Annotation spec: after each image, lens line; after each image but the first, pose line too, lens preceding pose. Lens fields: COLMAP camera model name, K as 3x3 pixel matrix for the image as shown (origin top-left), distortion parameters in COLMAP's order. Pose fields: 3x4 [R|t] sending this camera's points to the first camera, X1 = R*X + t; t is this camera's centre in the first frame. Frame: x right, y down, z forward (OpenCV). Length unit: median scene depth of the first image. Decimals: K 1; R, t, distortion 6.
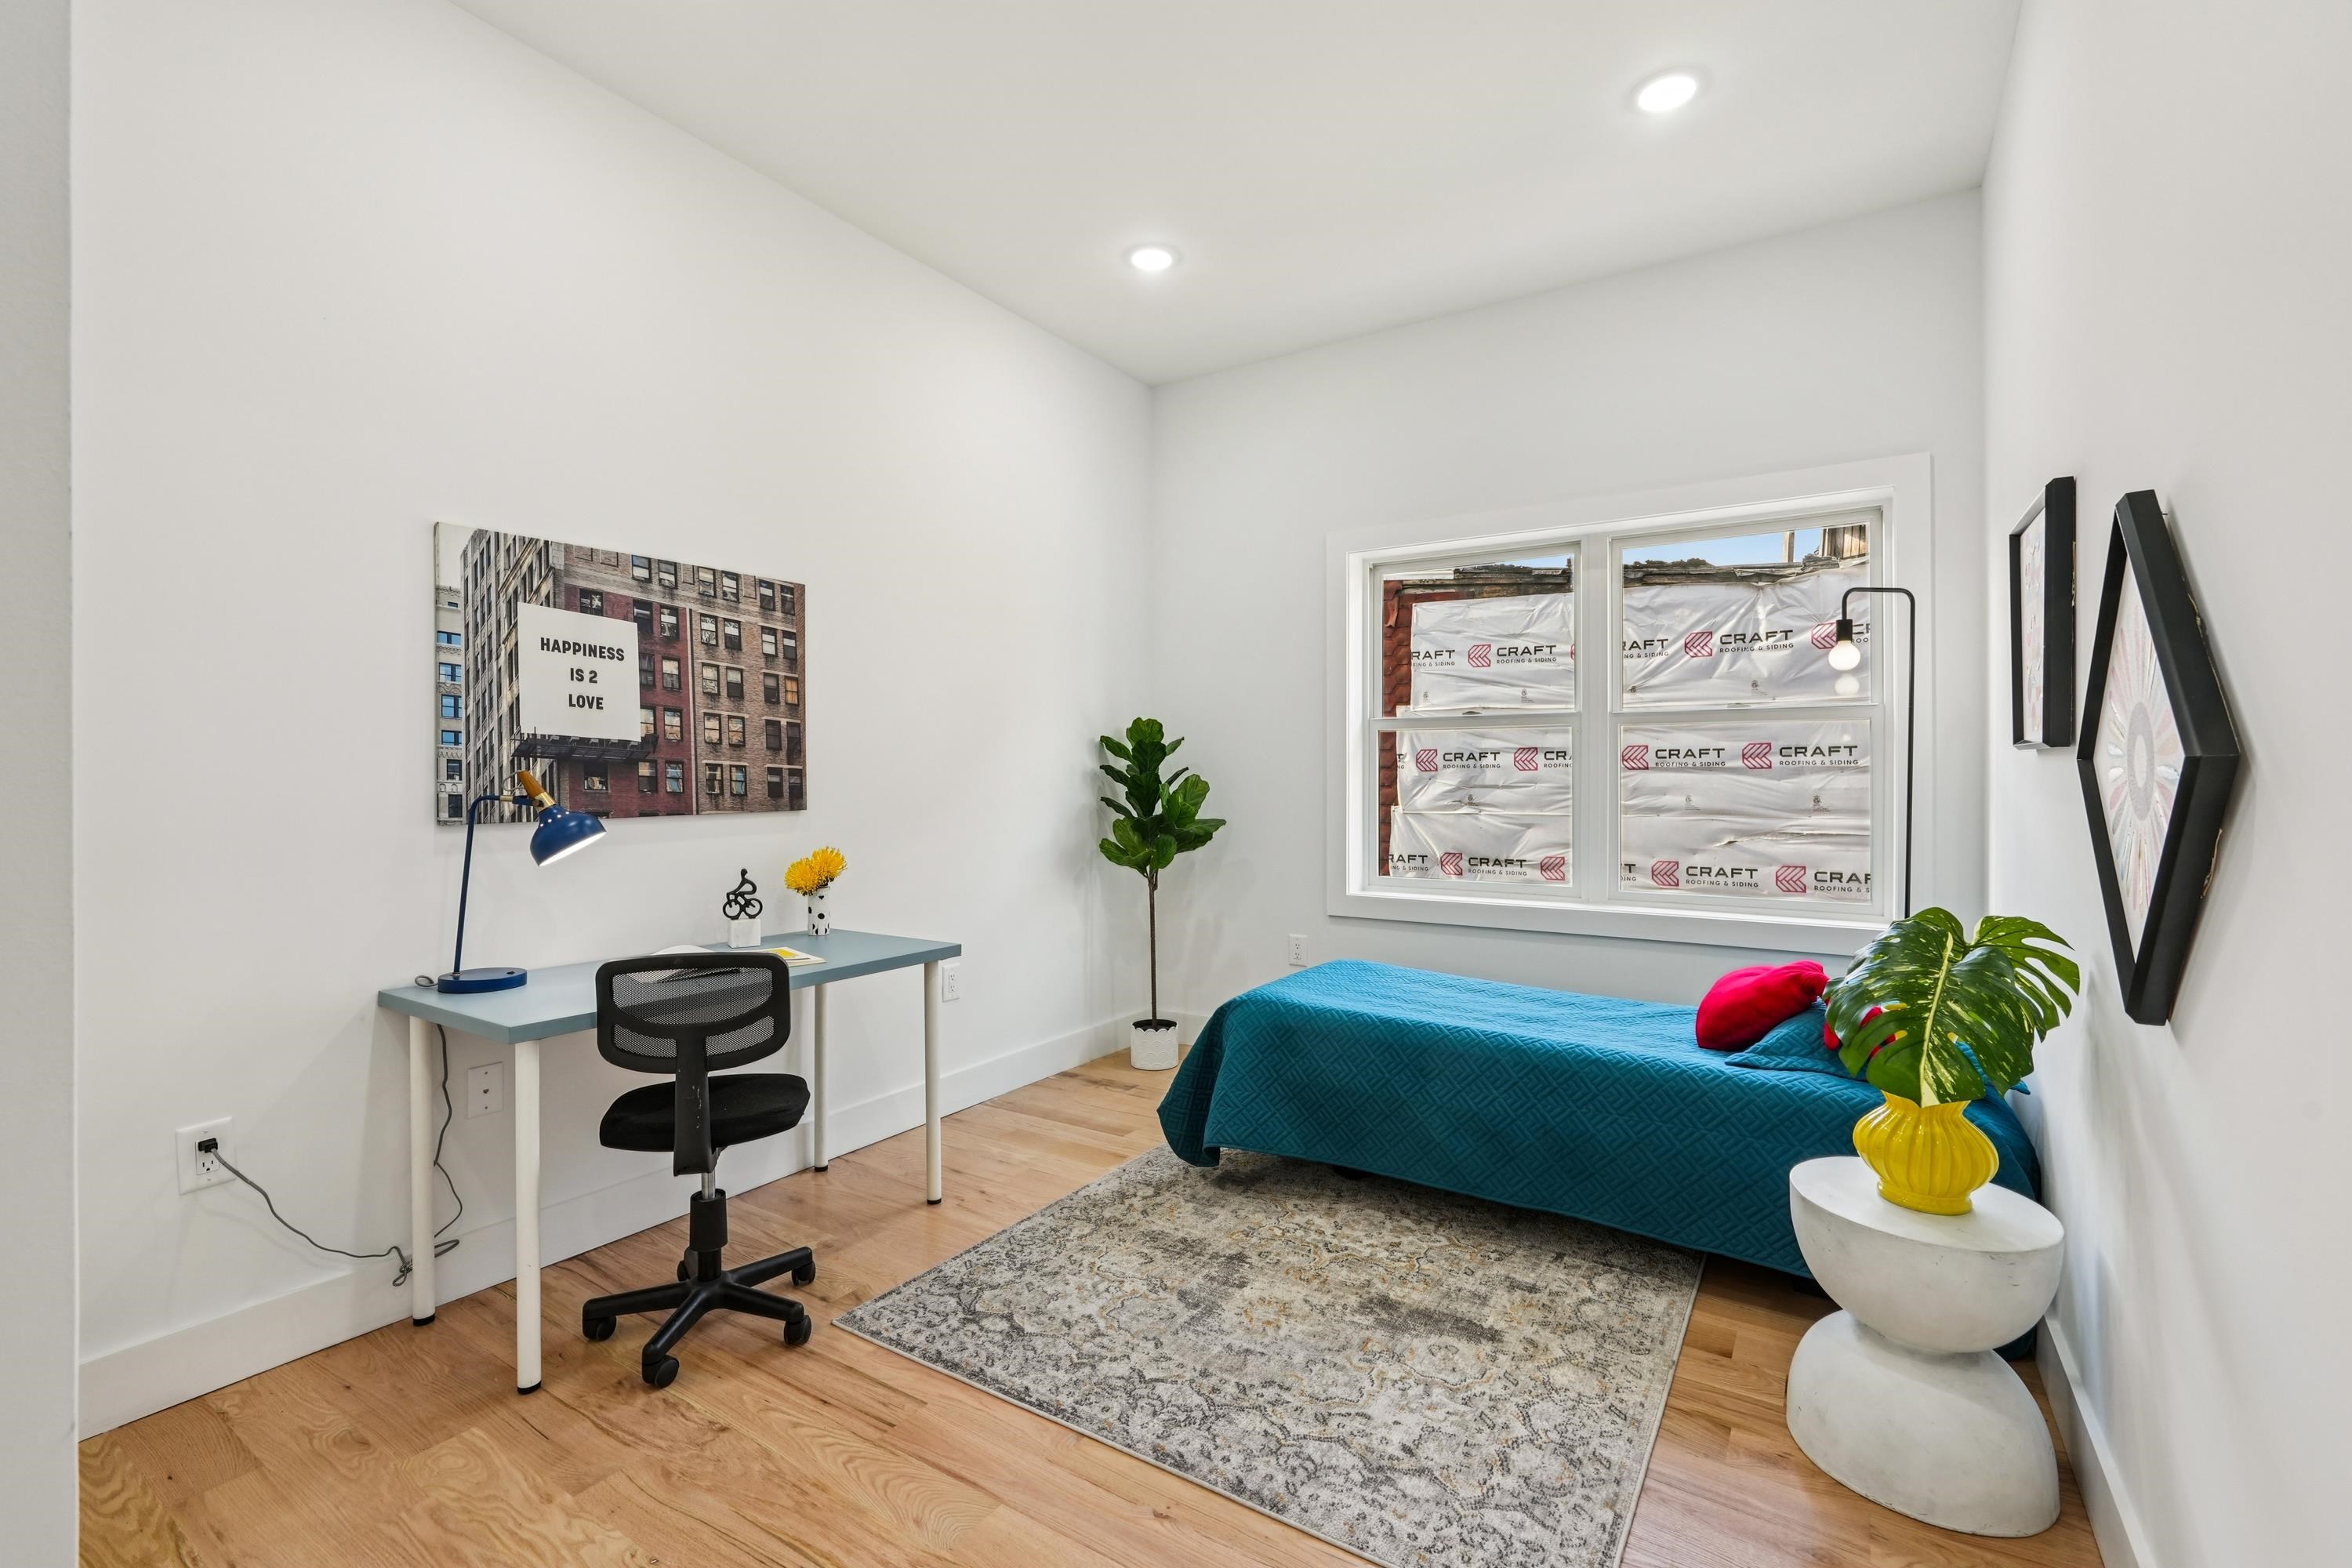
lens RADIAL K [[1038.4, 0, 1159.3], [0, 1038.4, 782.8], [0, 0, 1]] dist [-0.014714, 0.006718]
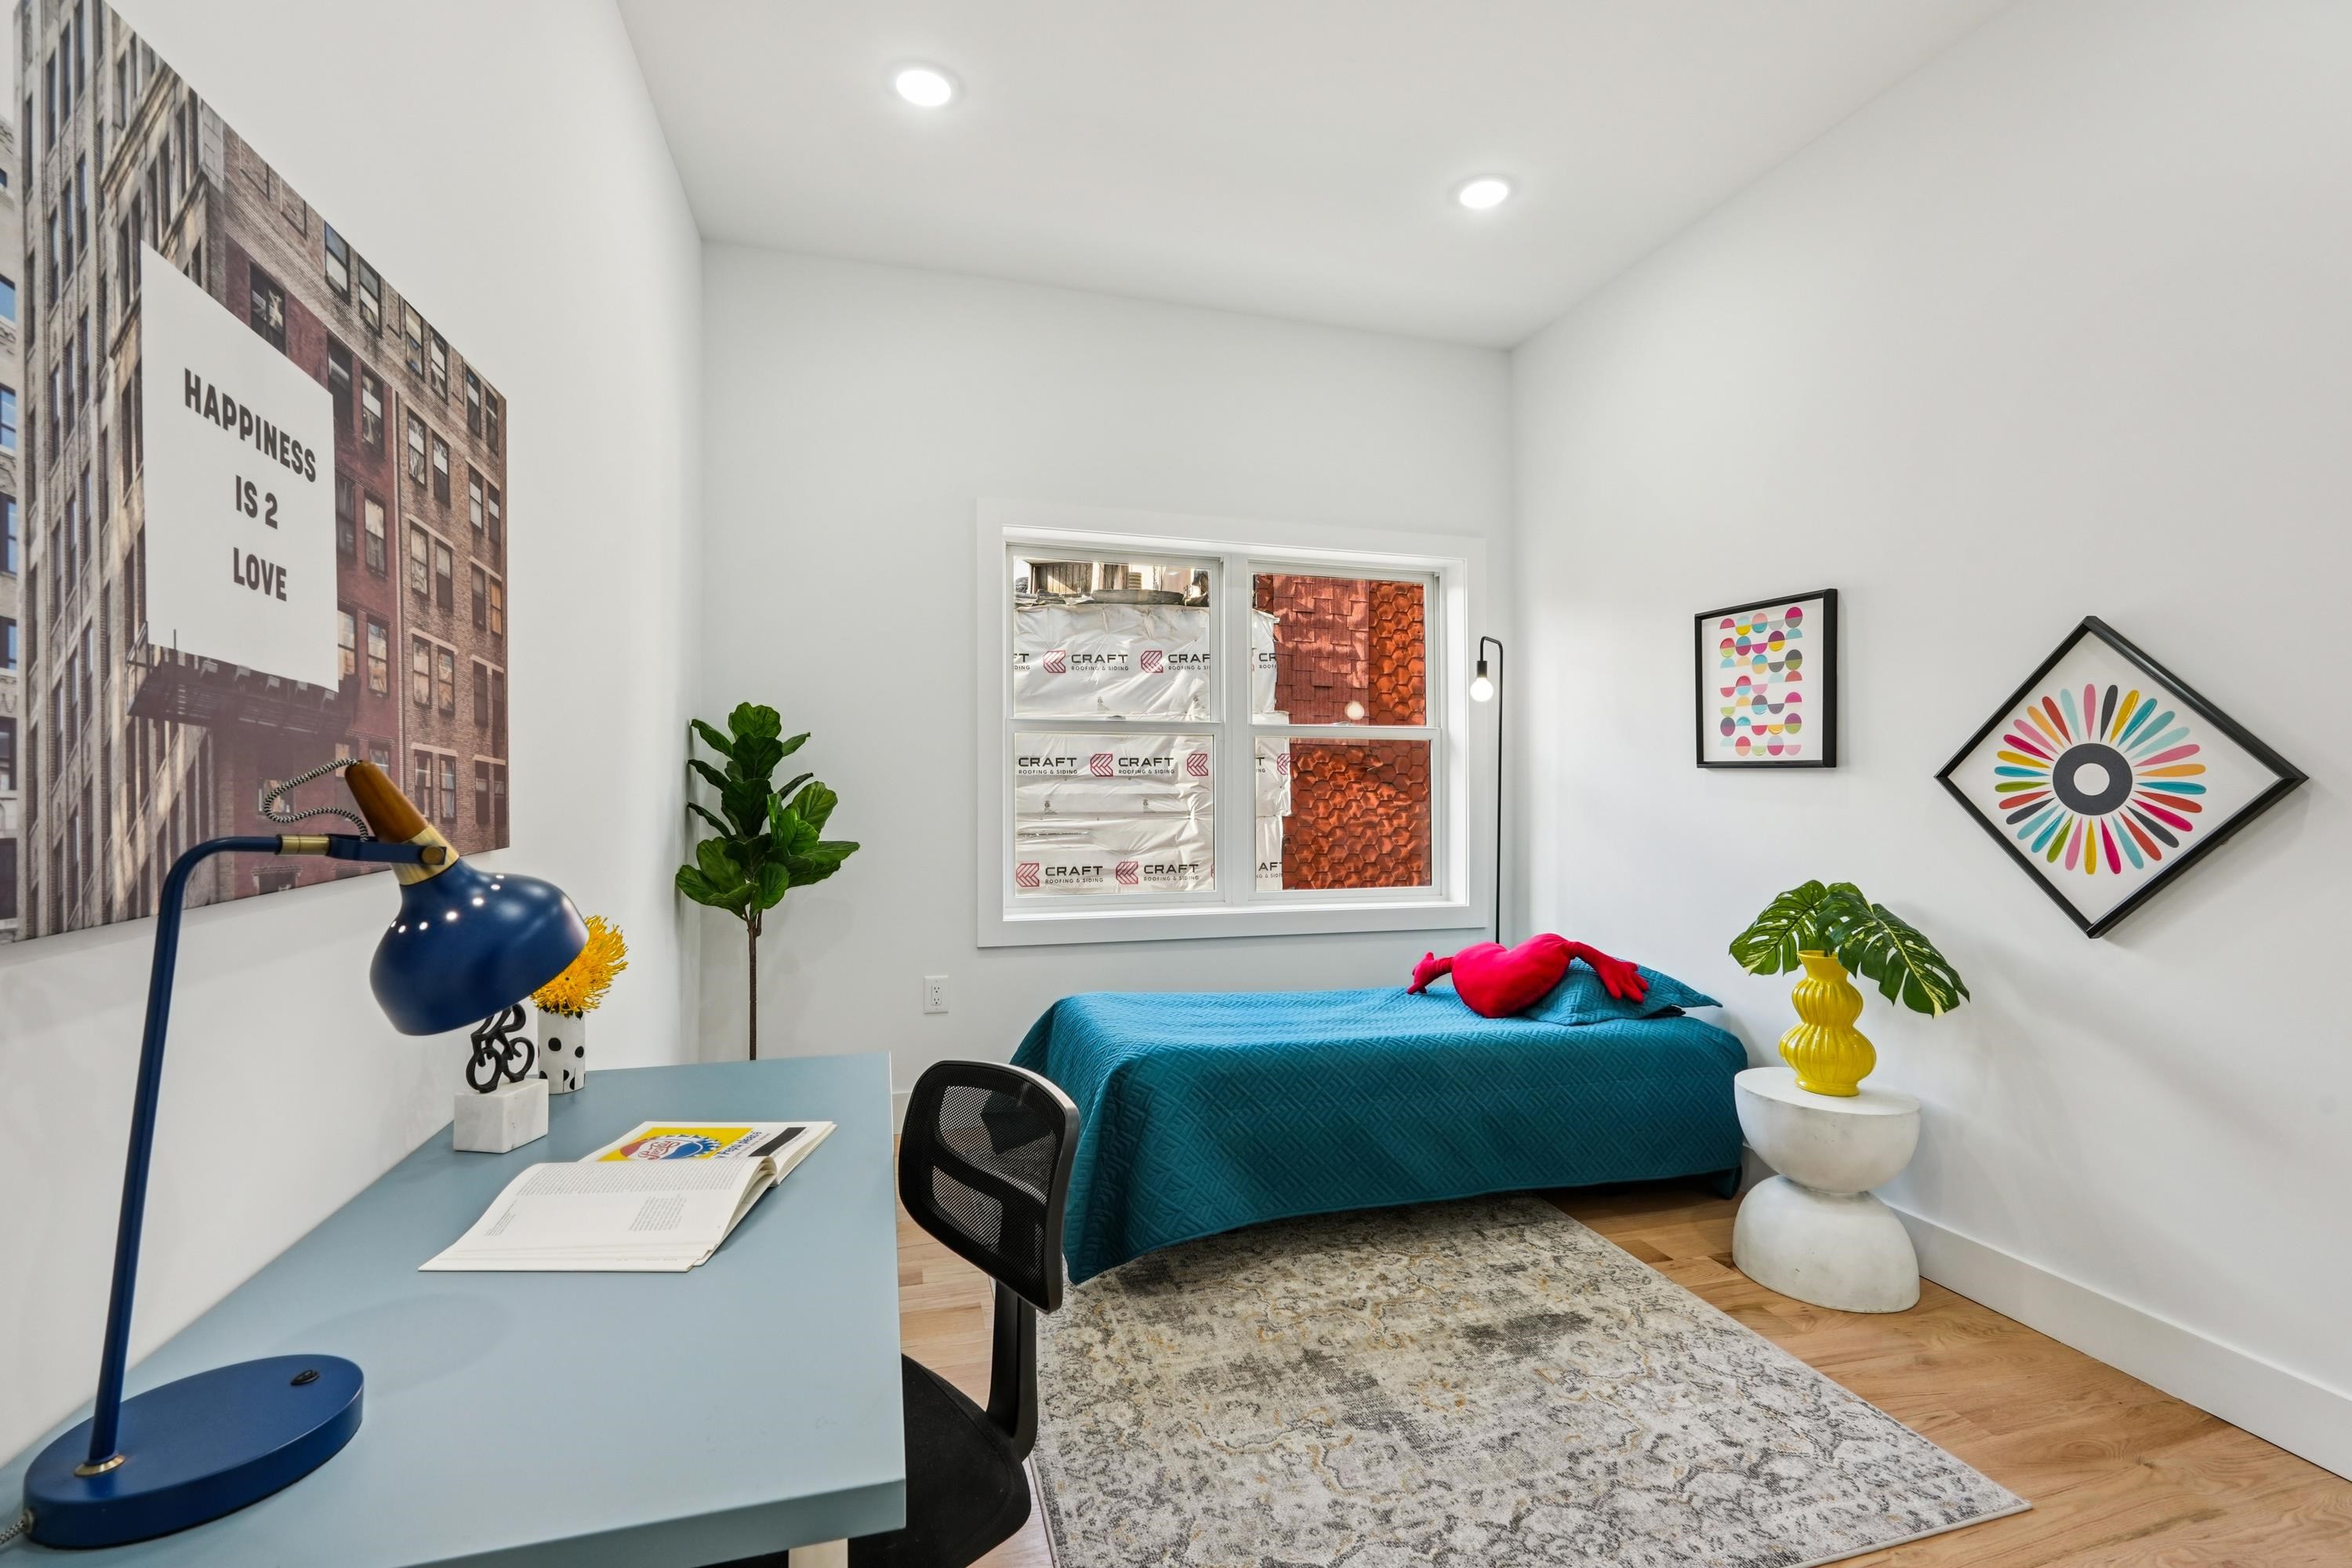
lens RADIAL K [[1038.4, 0, 1267.6], [0, 1038.4, 780.5], [0, 0, 1]] dist [-0.014714, 0.006718]
pose [[0.644316, 0.006412, 0.764732, -0.579871], [0.000197, 0.999963, -0.008551, -0.002218], [-0.764759, 0.005660, 0.644291, 0.473006]]
